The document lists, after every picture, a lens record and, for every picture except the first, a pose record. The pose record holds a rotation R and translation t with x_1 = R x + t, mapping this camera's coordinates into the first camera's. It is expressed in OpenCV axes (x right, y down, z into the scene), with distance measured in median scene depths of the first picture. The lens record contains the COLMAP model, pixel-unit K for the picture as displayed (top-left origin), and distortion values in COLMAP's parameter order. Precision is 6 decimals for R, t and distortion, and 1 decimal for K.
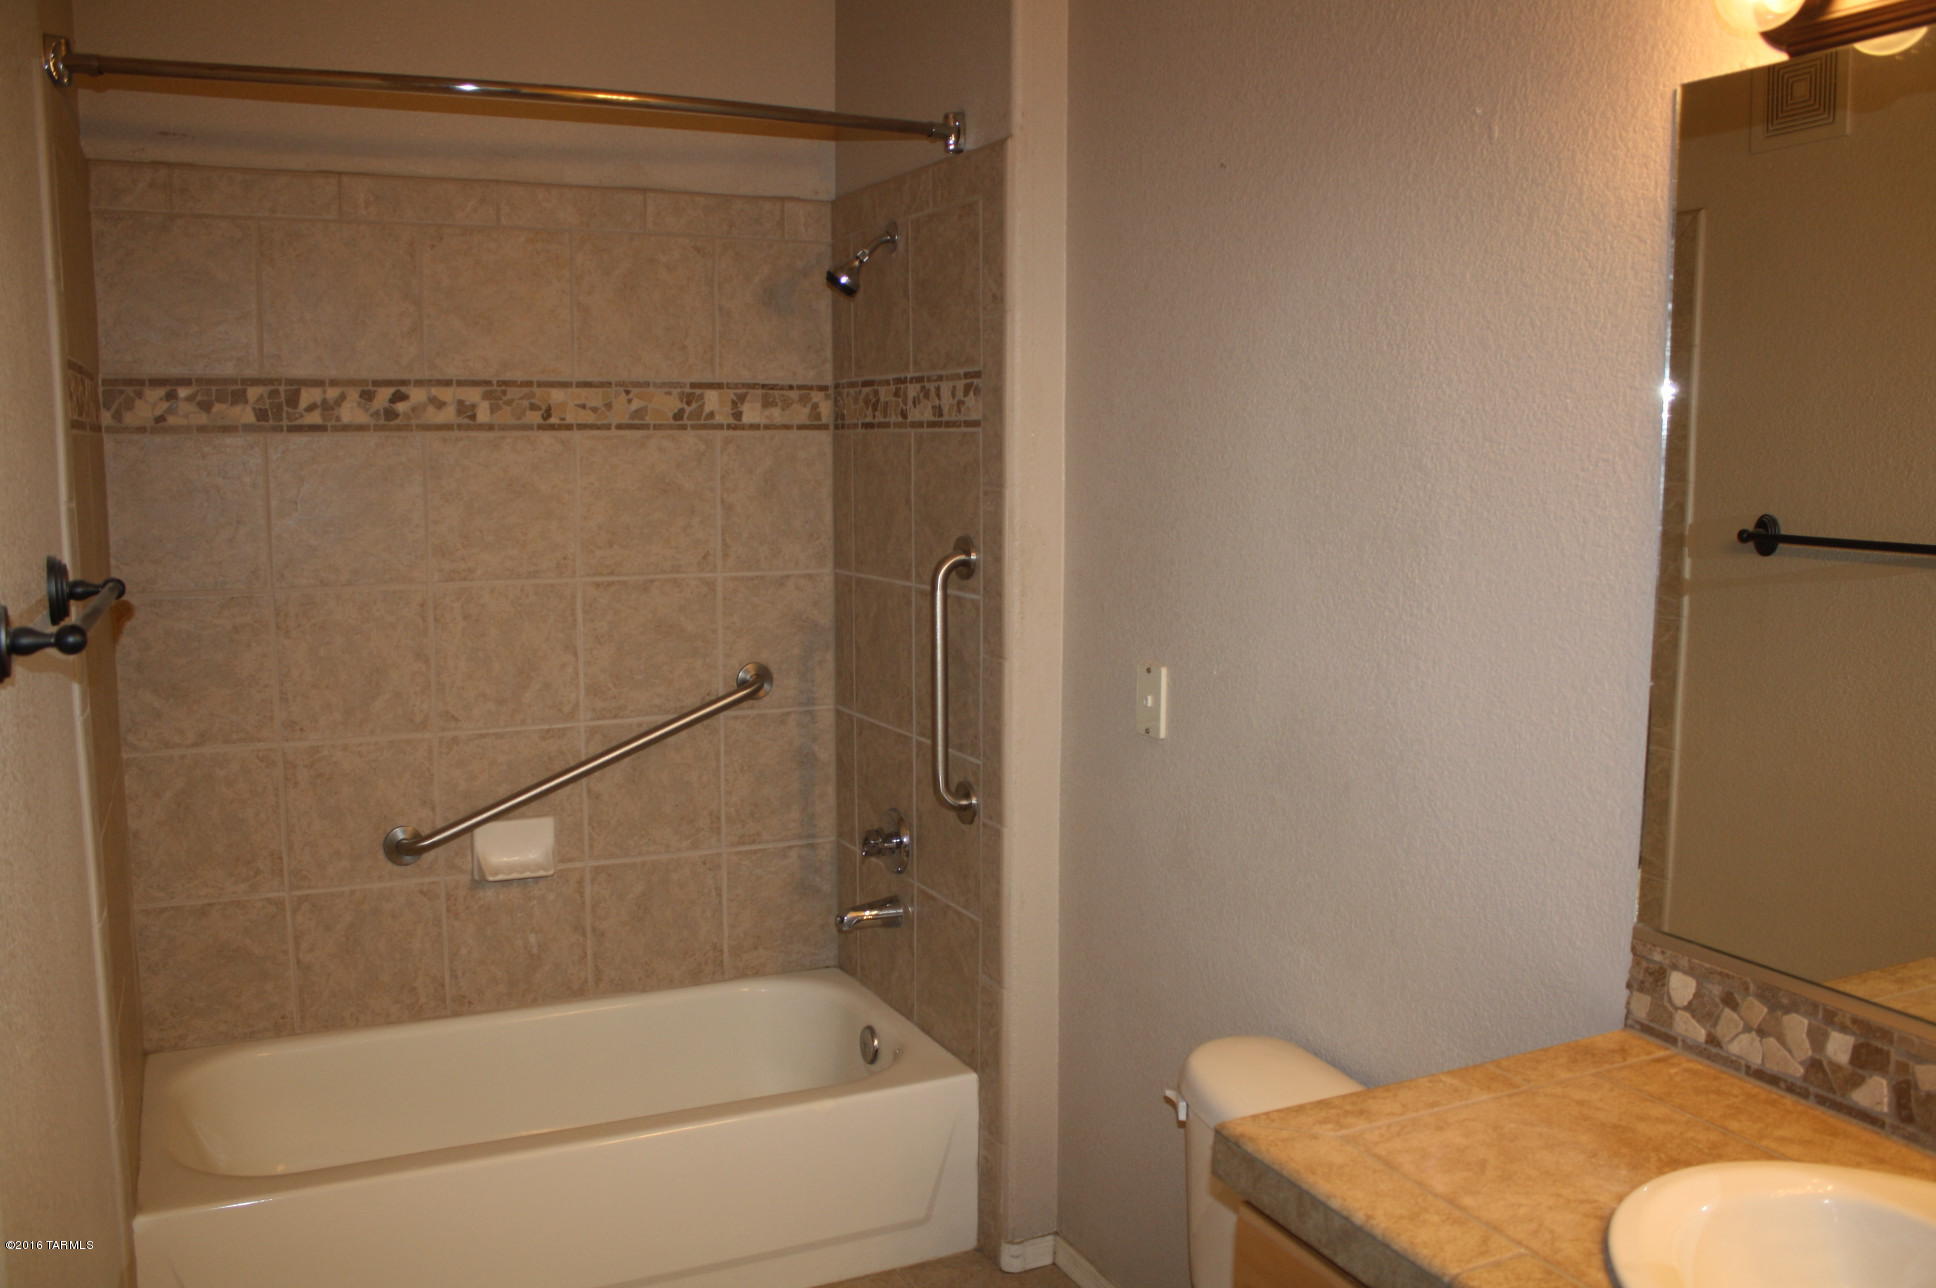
lens RADIAL K [[1605.8, 0, 968.0], [0, 1605.8, 644.0], [0, 0, 1]] dist [-0.085294, 0.006225]
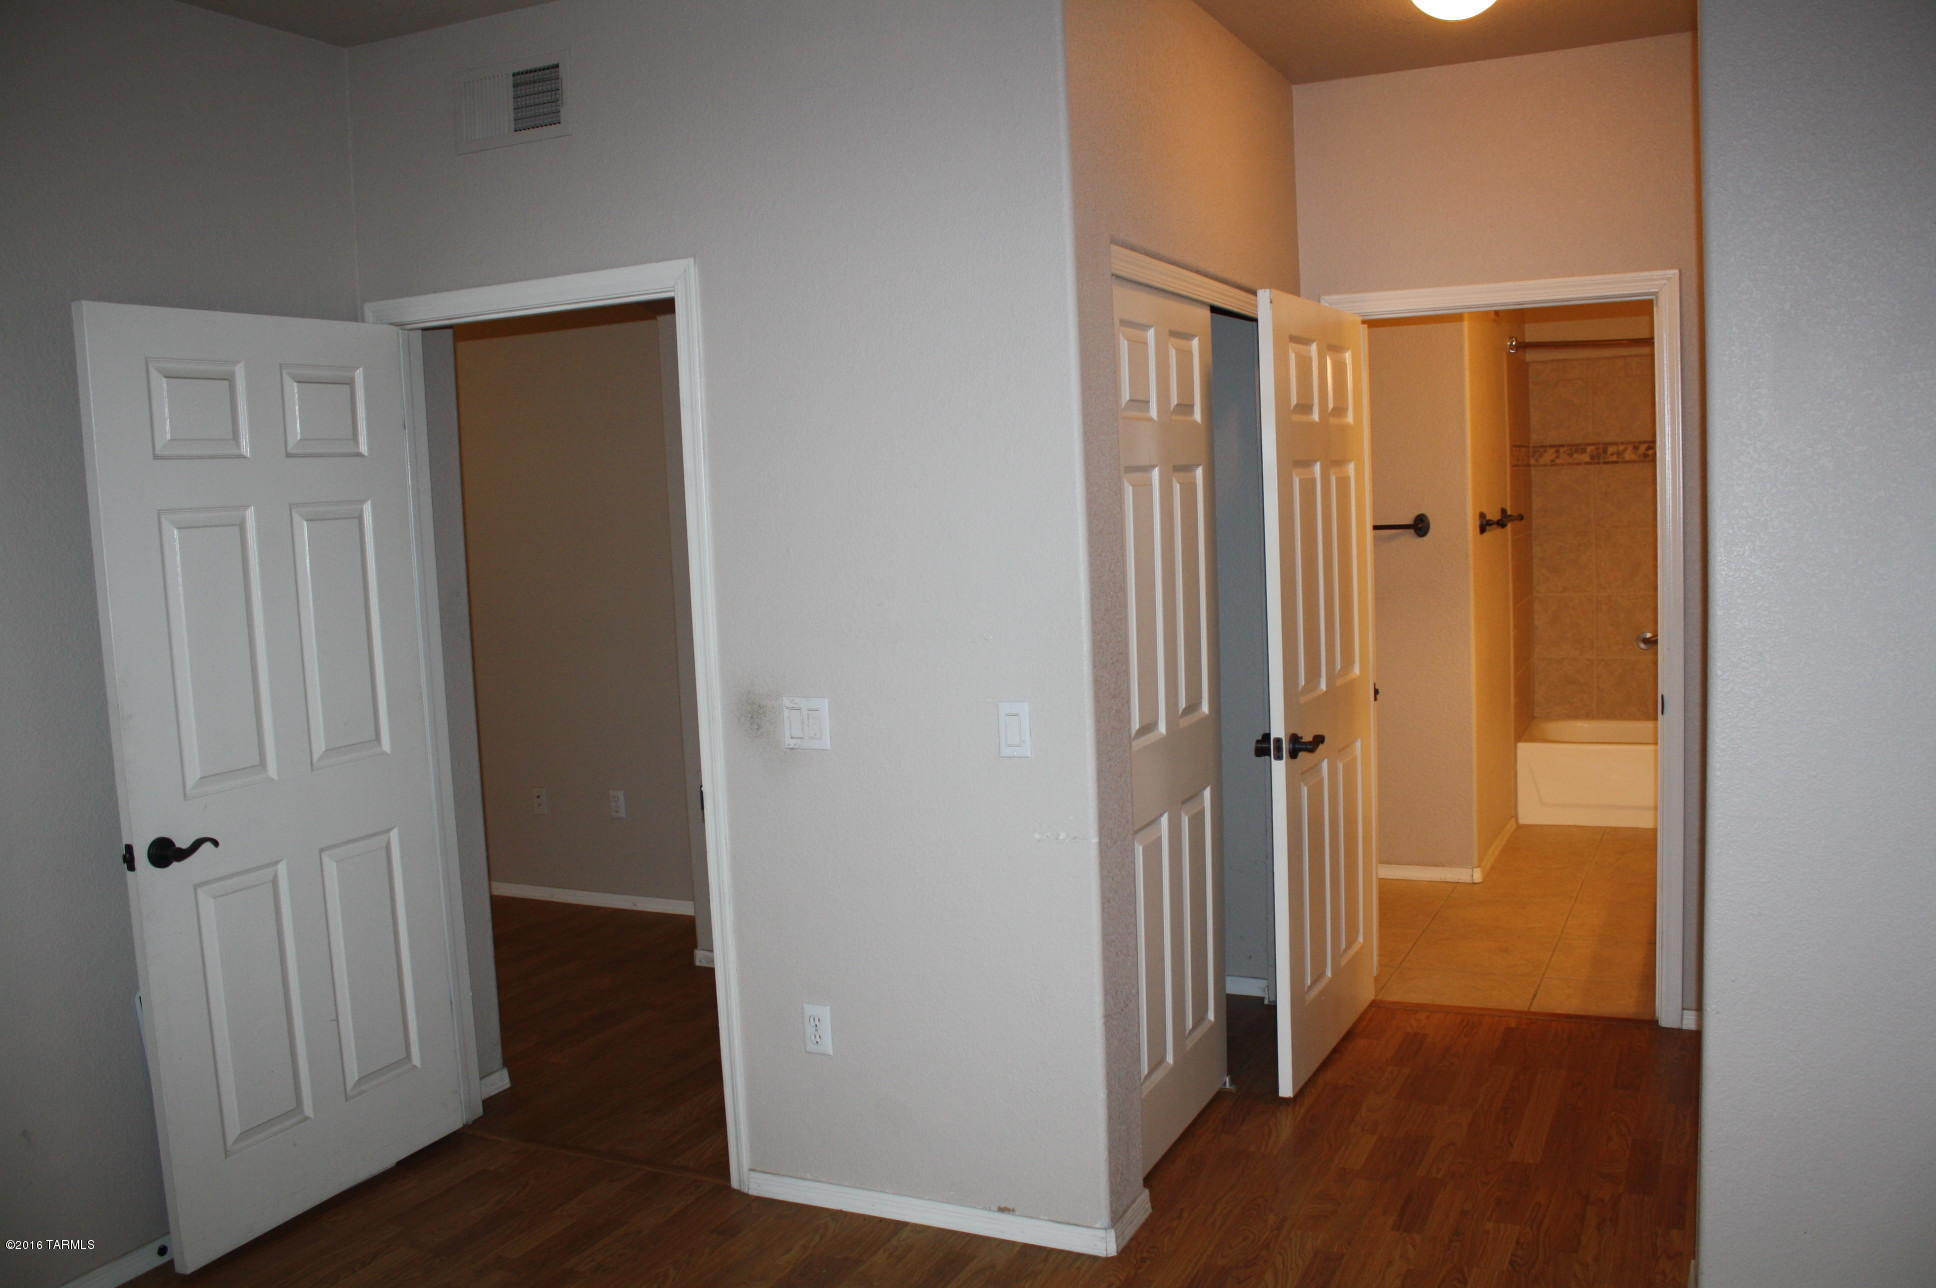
lens RADIAL K [[1605.8, 0, 968.0], [0, 1605.8, 644.0], [0, 0, 1]] dist [-0.085294, 0.006225]
pose [[0.626590, 0.042225, -0.778204, 0.868369], [-0.054125, 0.998478, 0.010597, 0.170113], [0.777467, 0.035480, 0.627922, -1.288118]]
